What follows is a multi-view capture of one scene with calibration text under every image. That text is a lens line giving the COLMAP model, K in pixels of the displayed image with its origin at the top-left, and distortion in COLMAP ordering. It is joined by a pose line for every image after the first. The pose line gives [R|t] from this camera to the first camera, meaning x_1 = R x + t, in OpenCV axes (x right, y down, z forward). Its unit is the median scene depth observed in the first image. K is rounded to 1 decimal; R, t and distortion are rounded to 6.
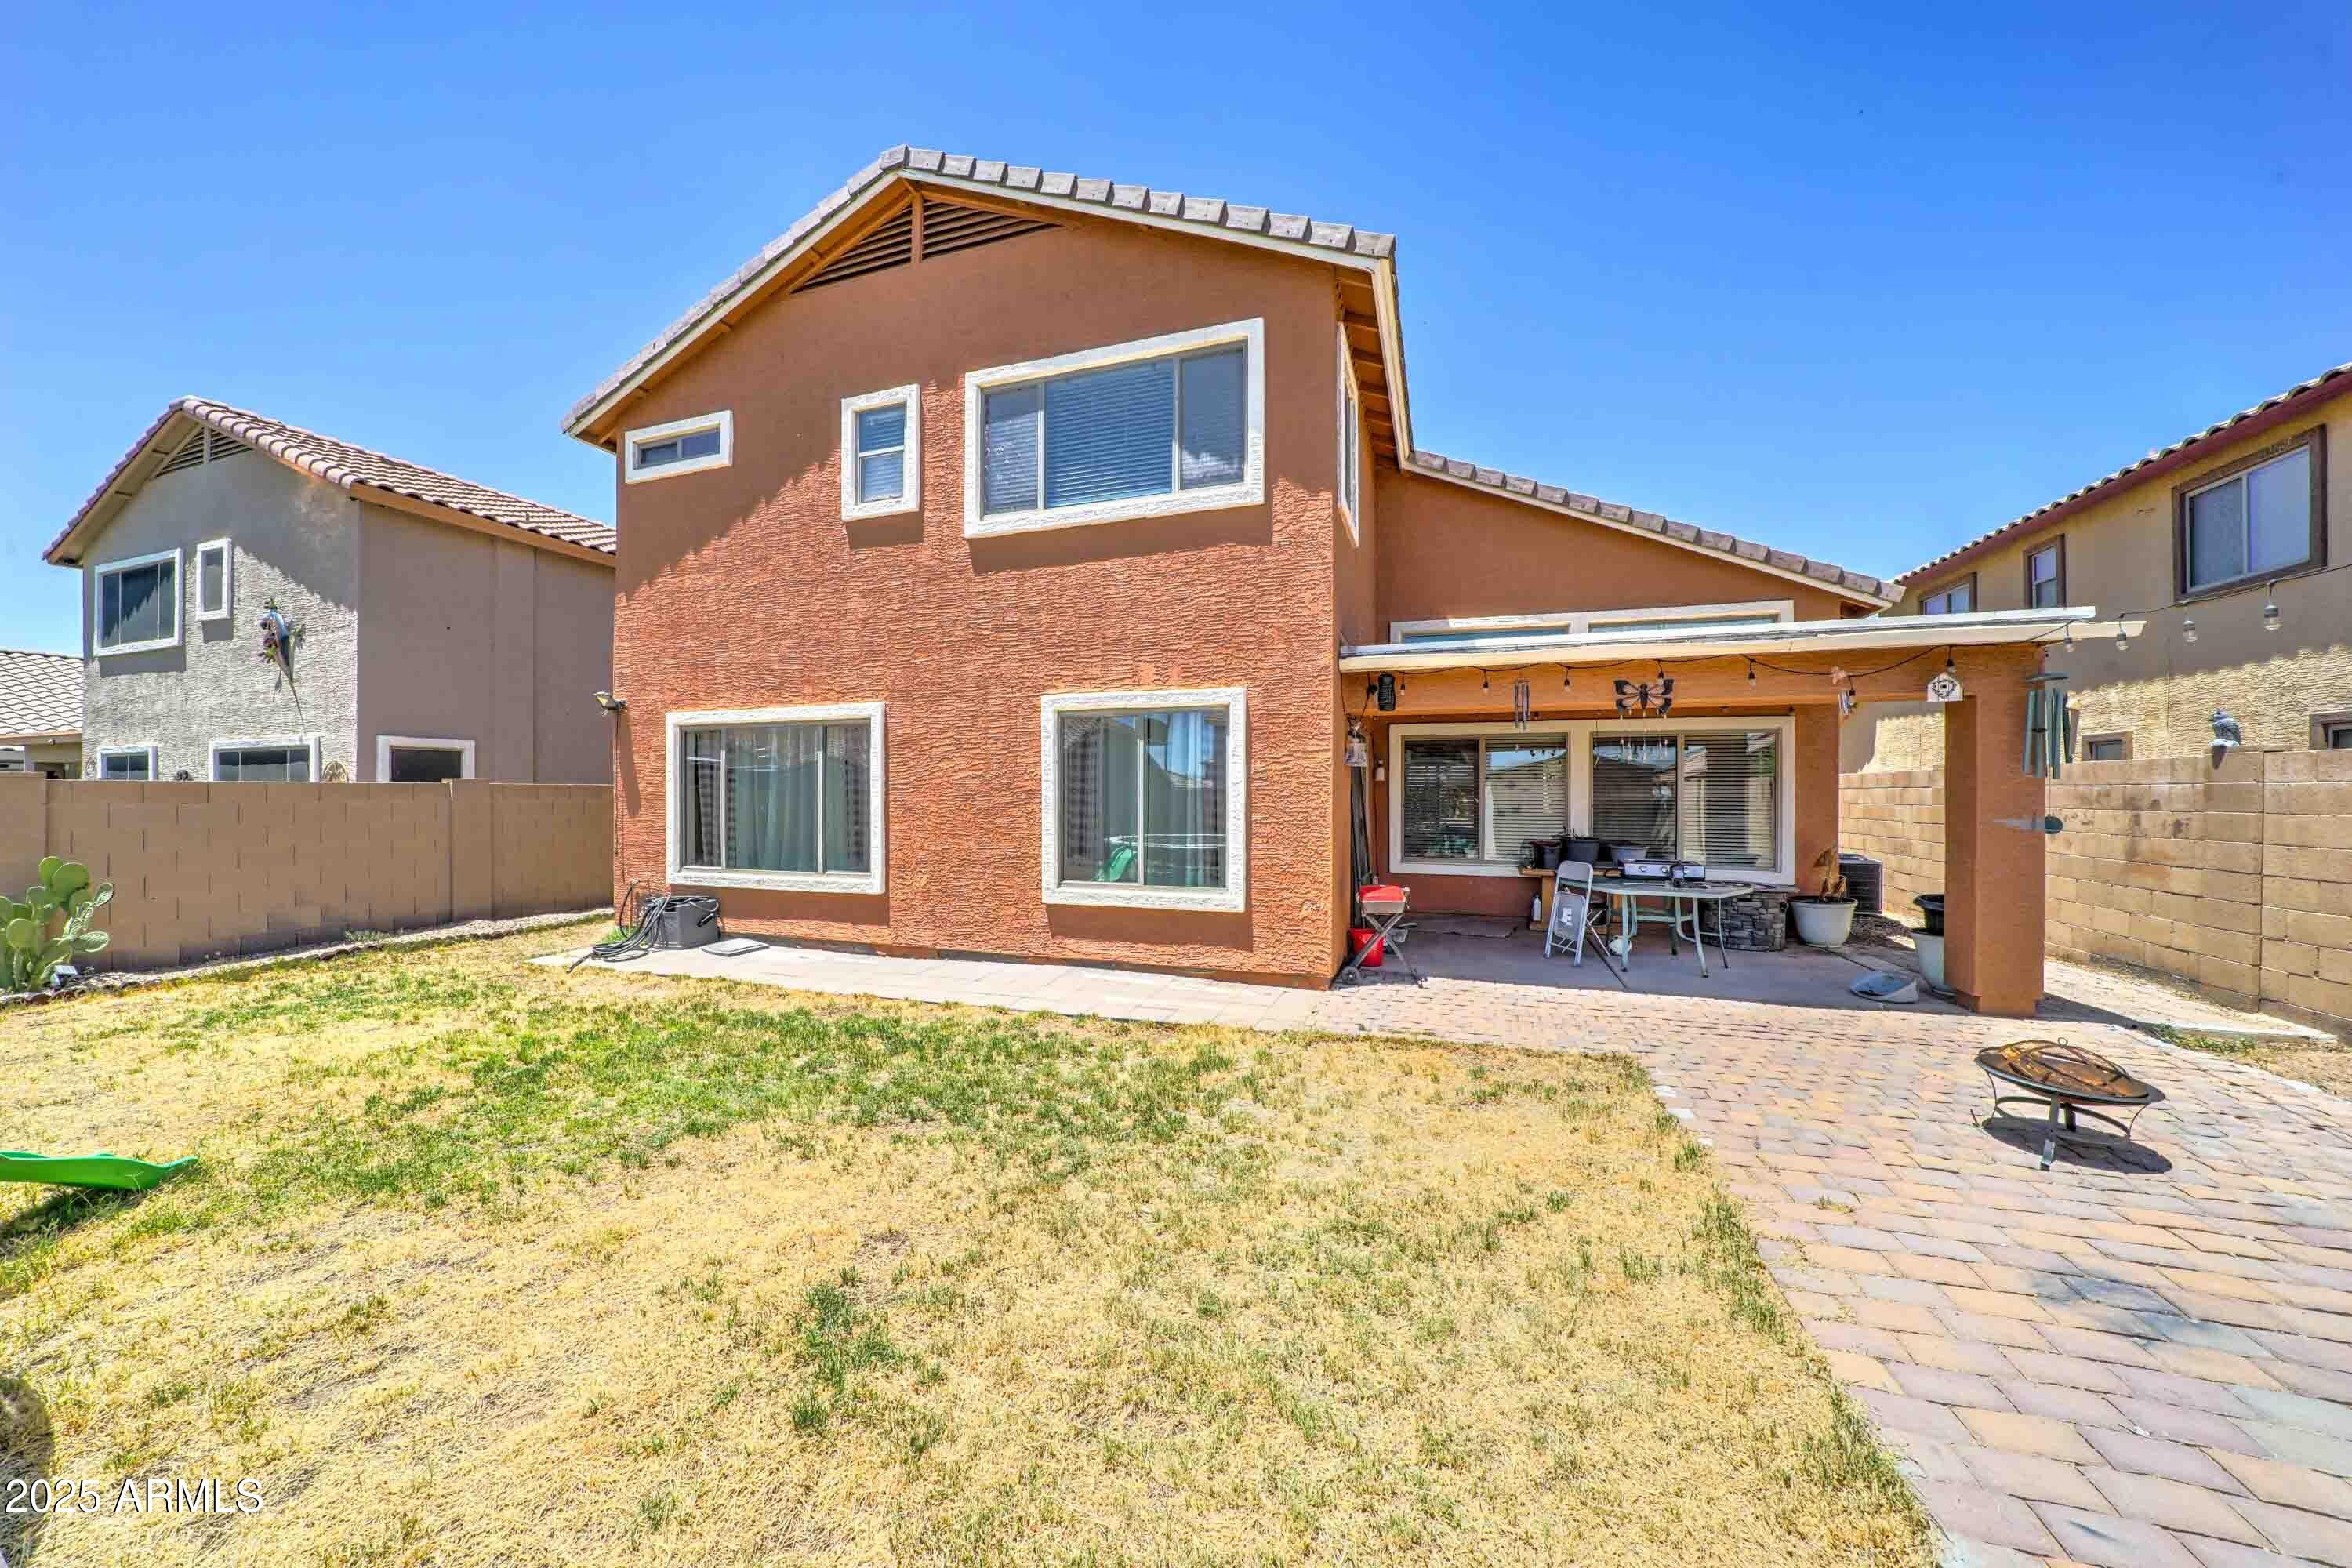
lens RADIAL K [[812.3, 0, 1176.0], [0, 812.3, 784.0], [0, 0, 1]] dist [-0.001001, -0.000137]
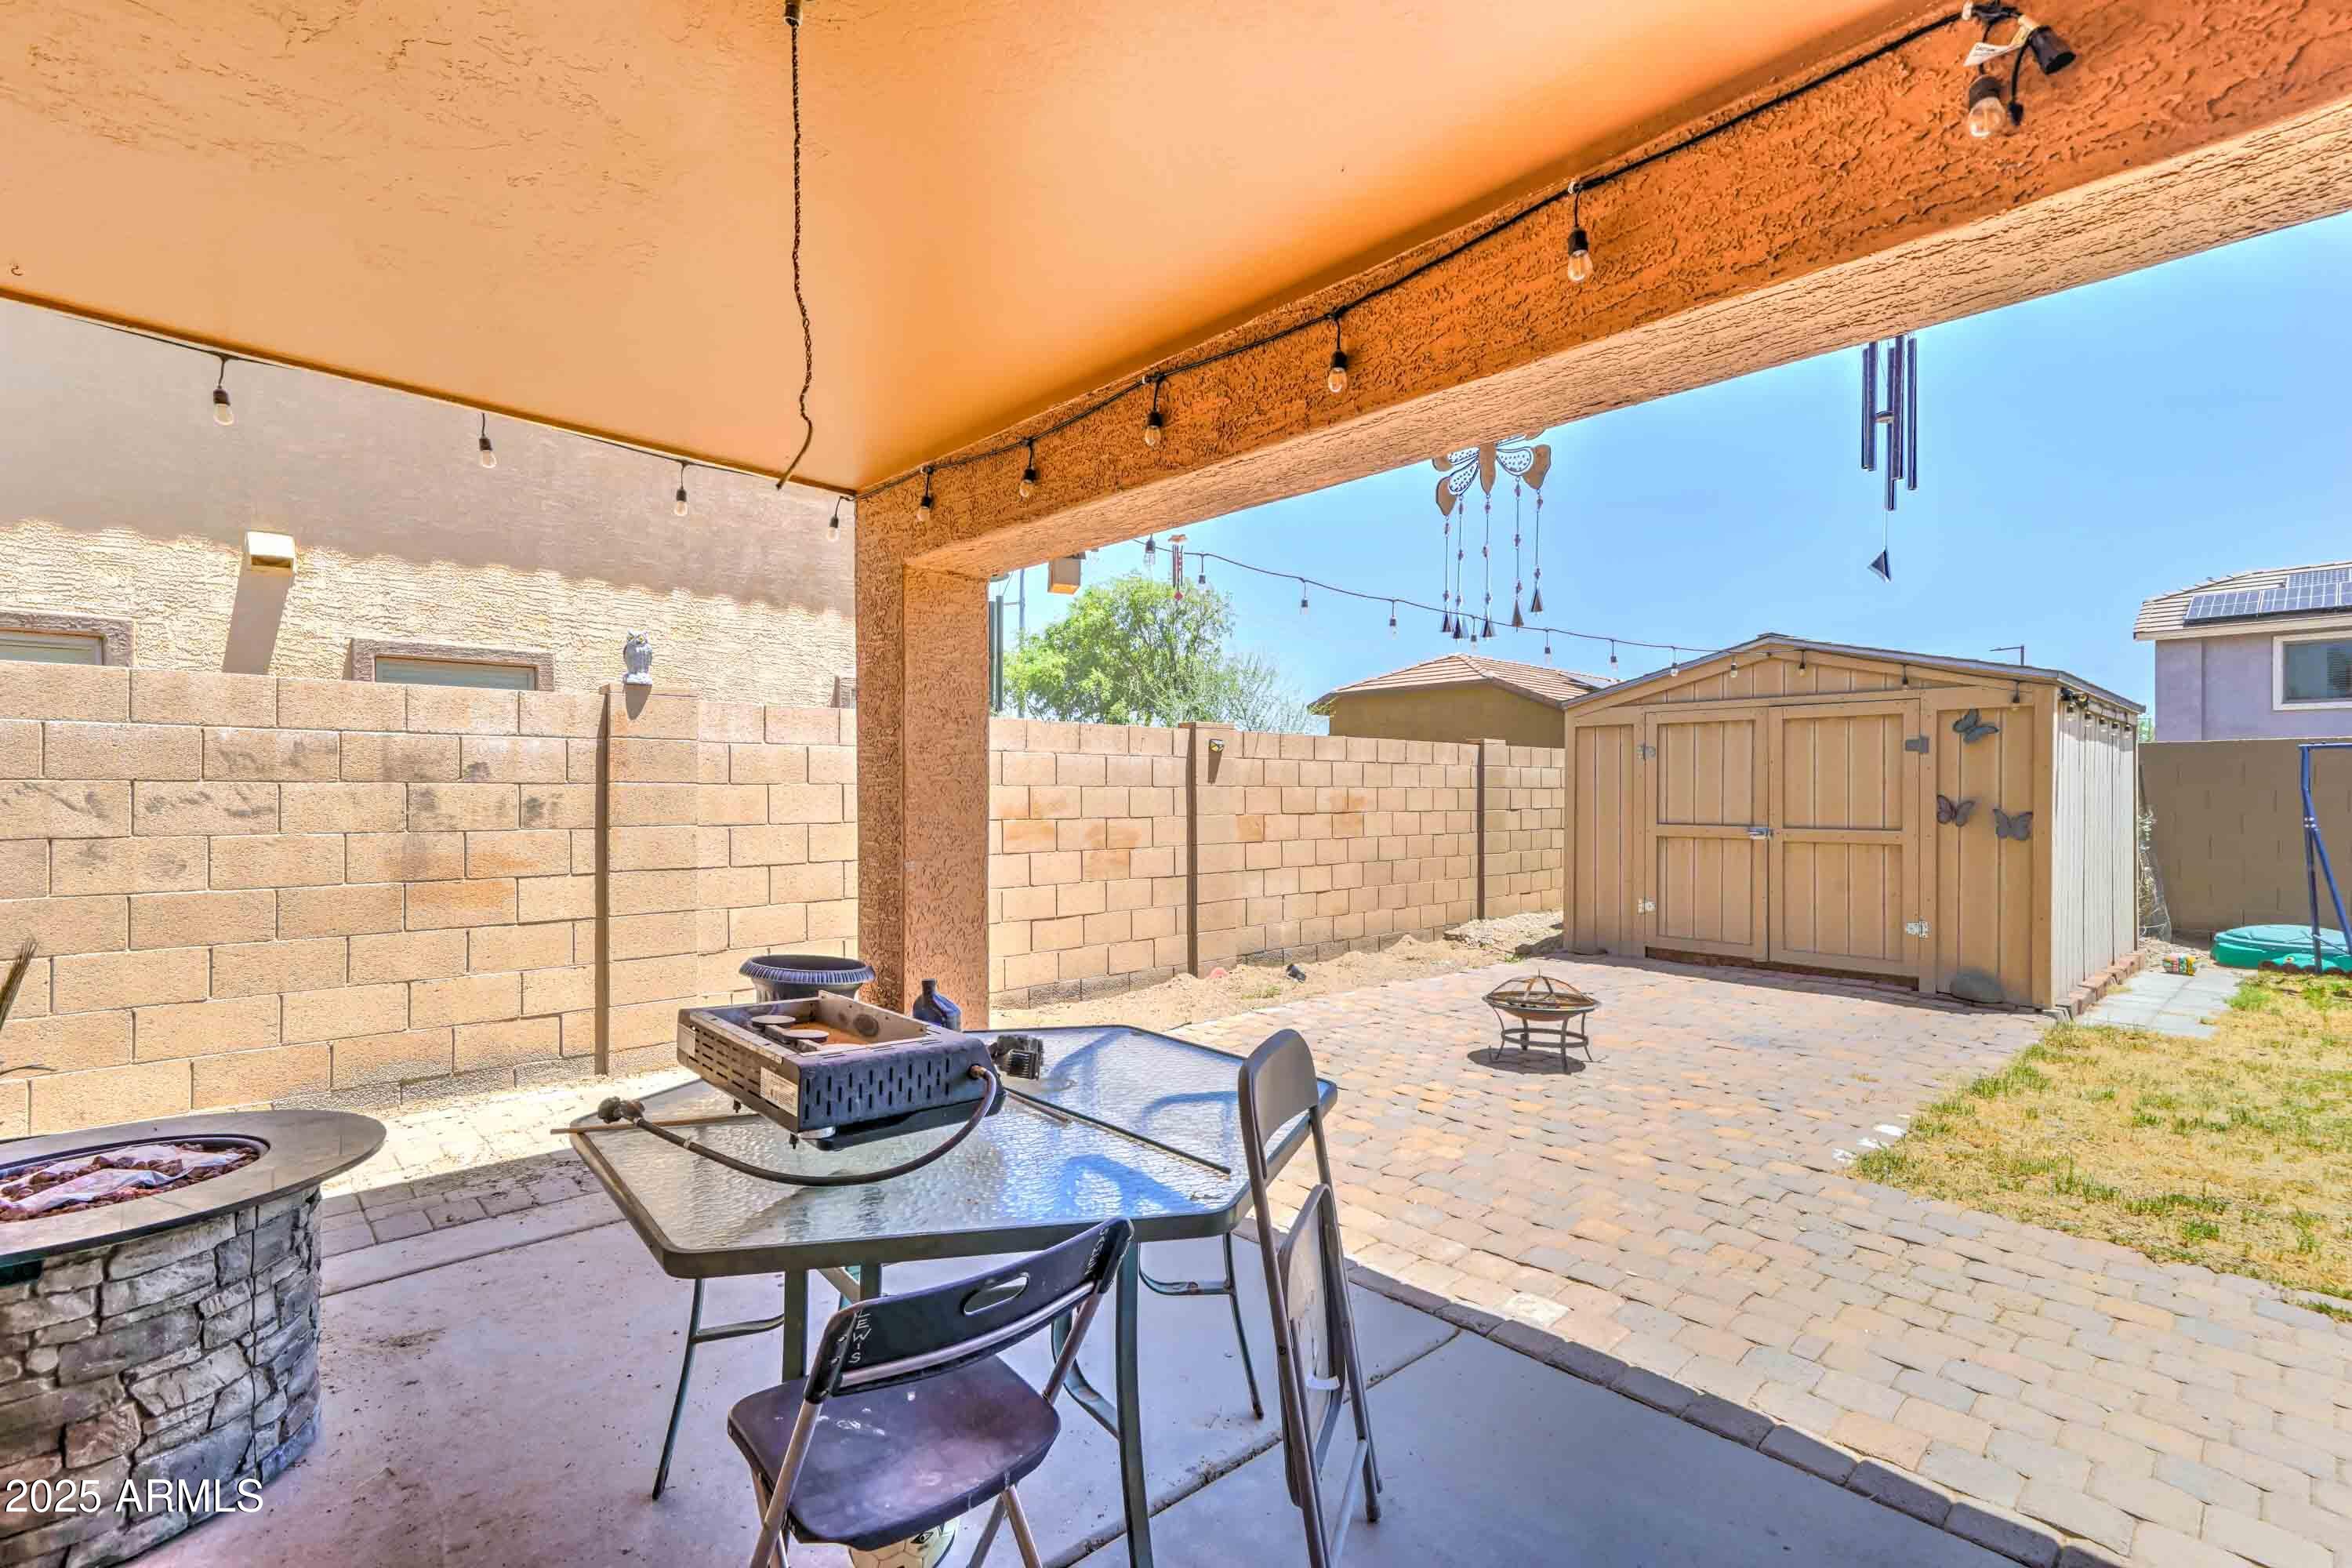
lens RADIAL K [[1070.8, 0, 1176.0], [0, 1070.8, 784.0], [0, 0, 1]] dist [0.002337, 0.000101]
pose [[-0.870944, -0.001169, 0.491382, 0.671818], [-0.006498, 0.999937, -0.009137, 0.057786], [-0.491340, -0.011151, -0.870896, 2.172787]]
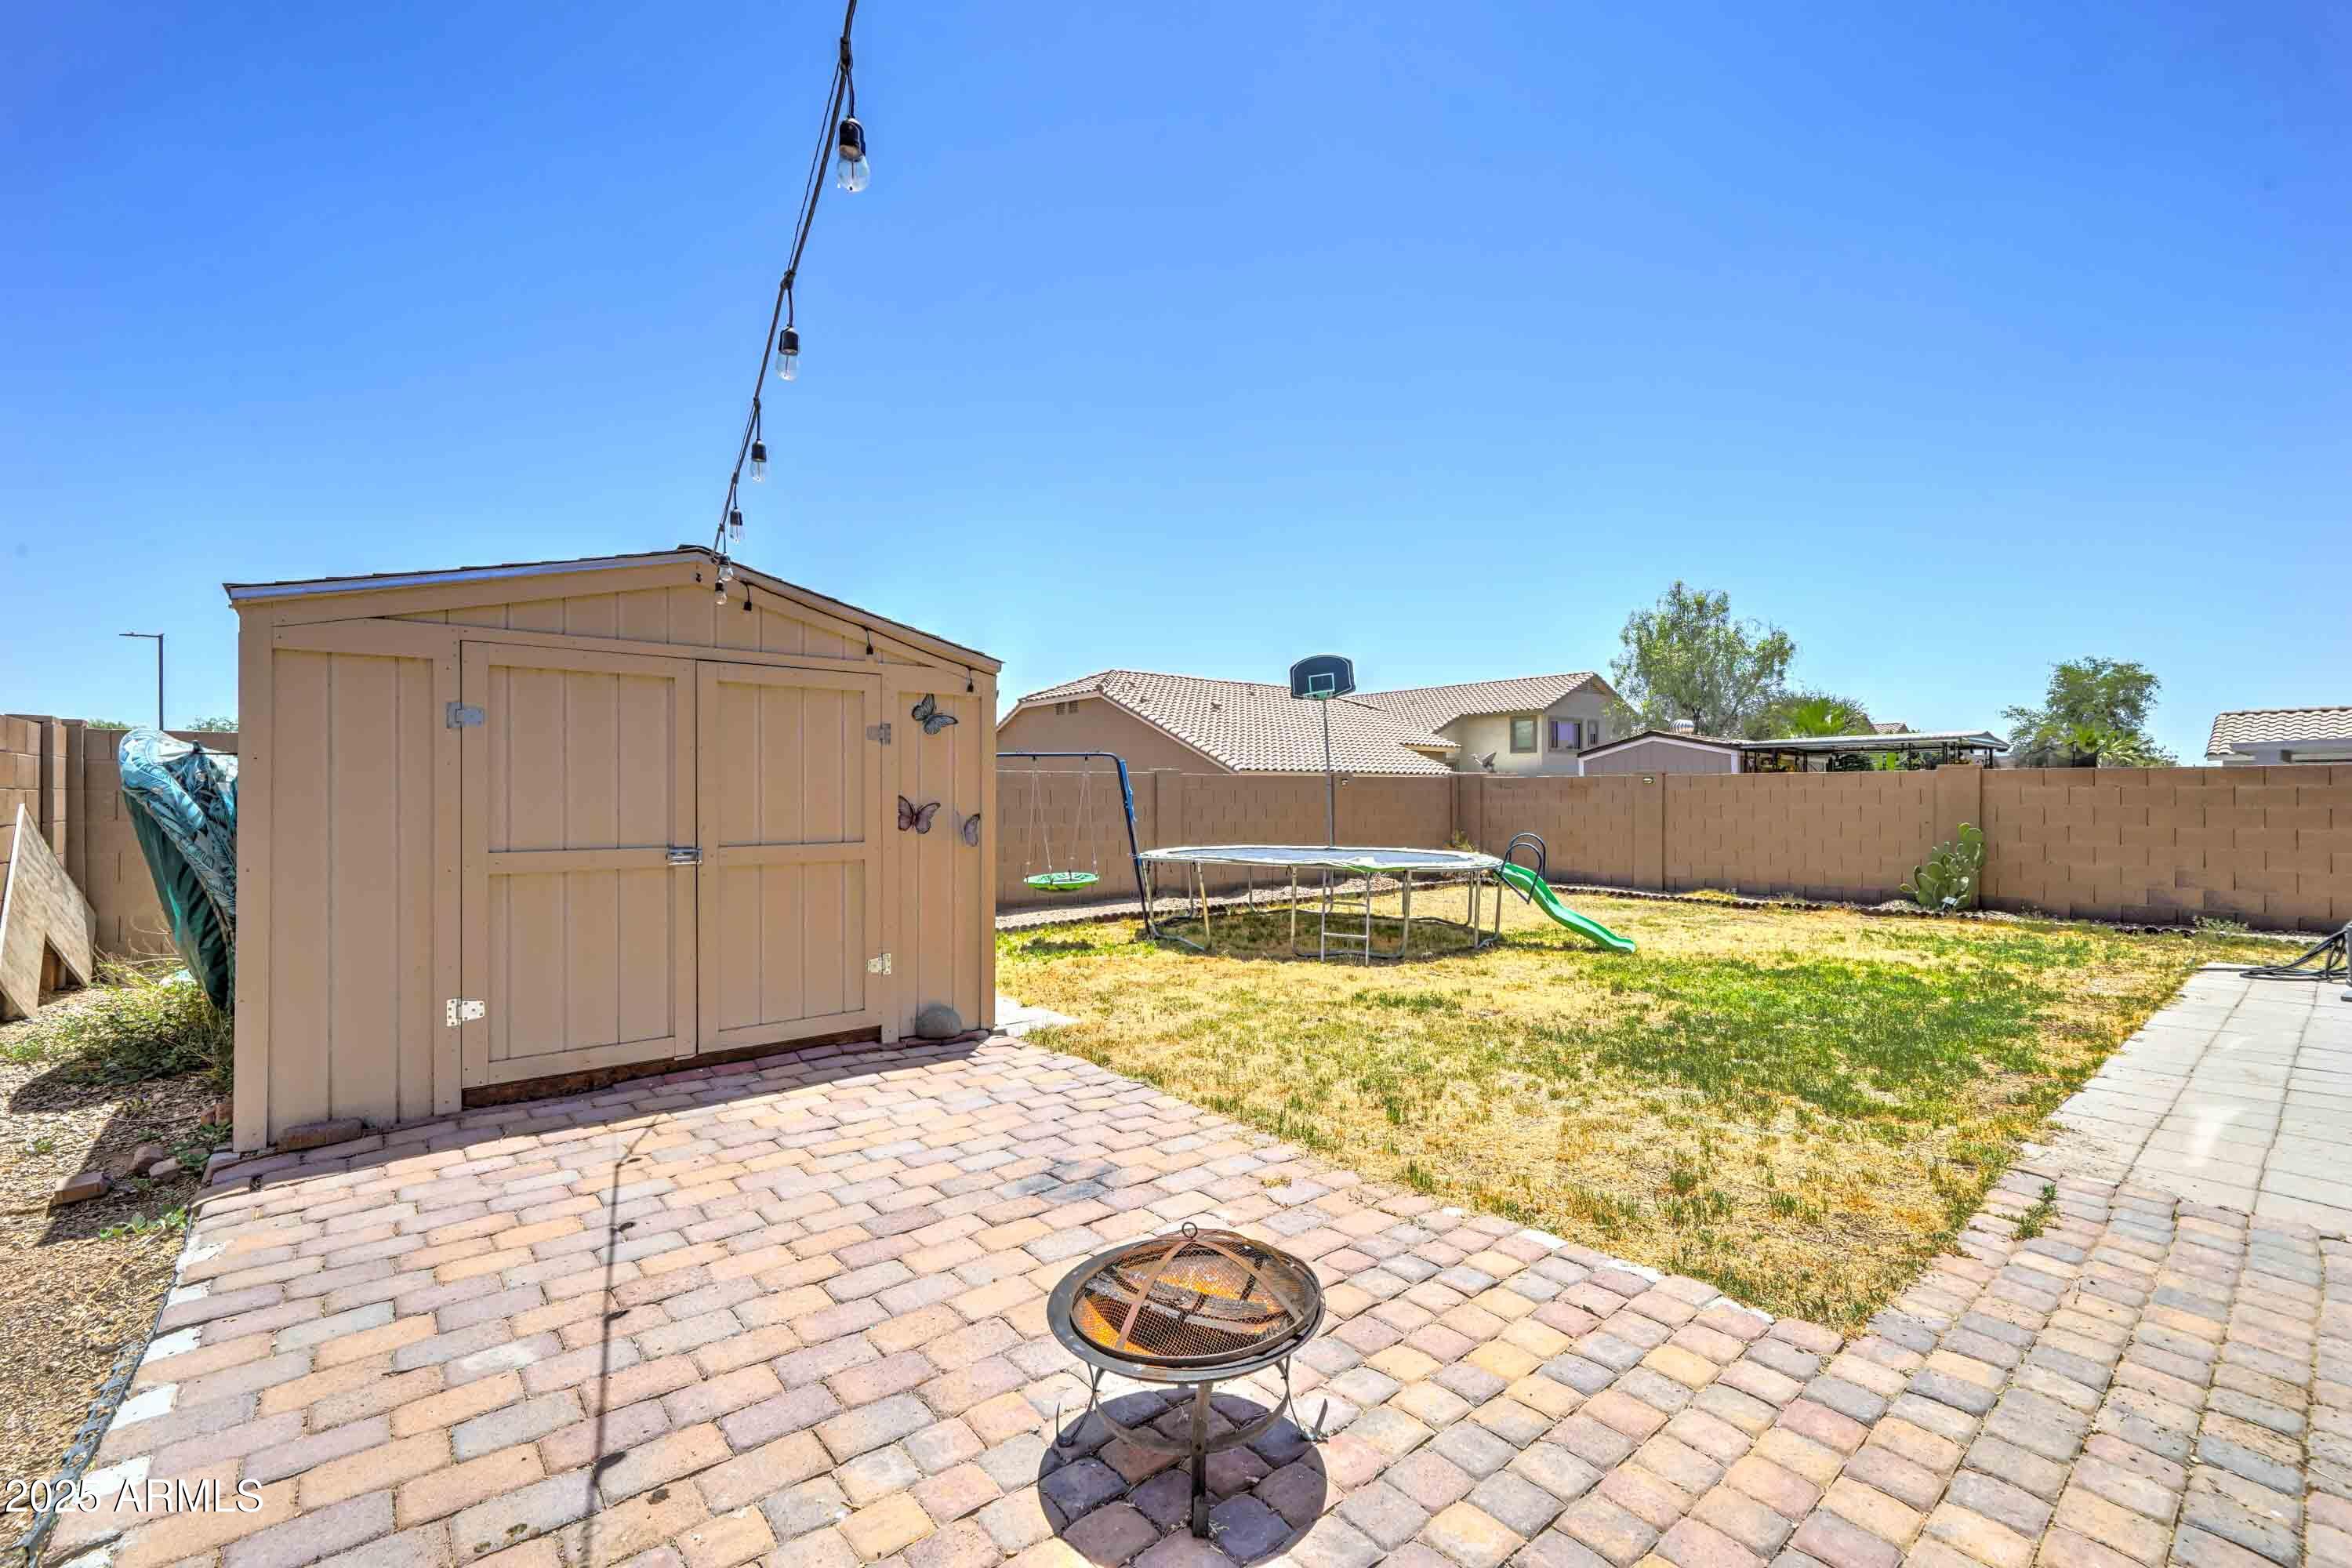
lens RADIAL K [[993.7, 0, 1176.0], [0, 993.7, 784.0], [0, 0, 1]] dist [0.000269, 0.000032]
pose [[-0.537110, -0.010343, -0.843449, 1.334366], [0.000948, 0.999917, -0.012866, 0.053318], [0.843512, -0.007710, -0.537056, 1.102738]]
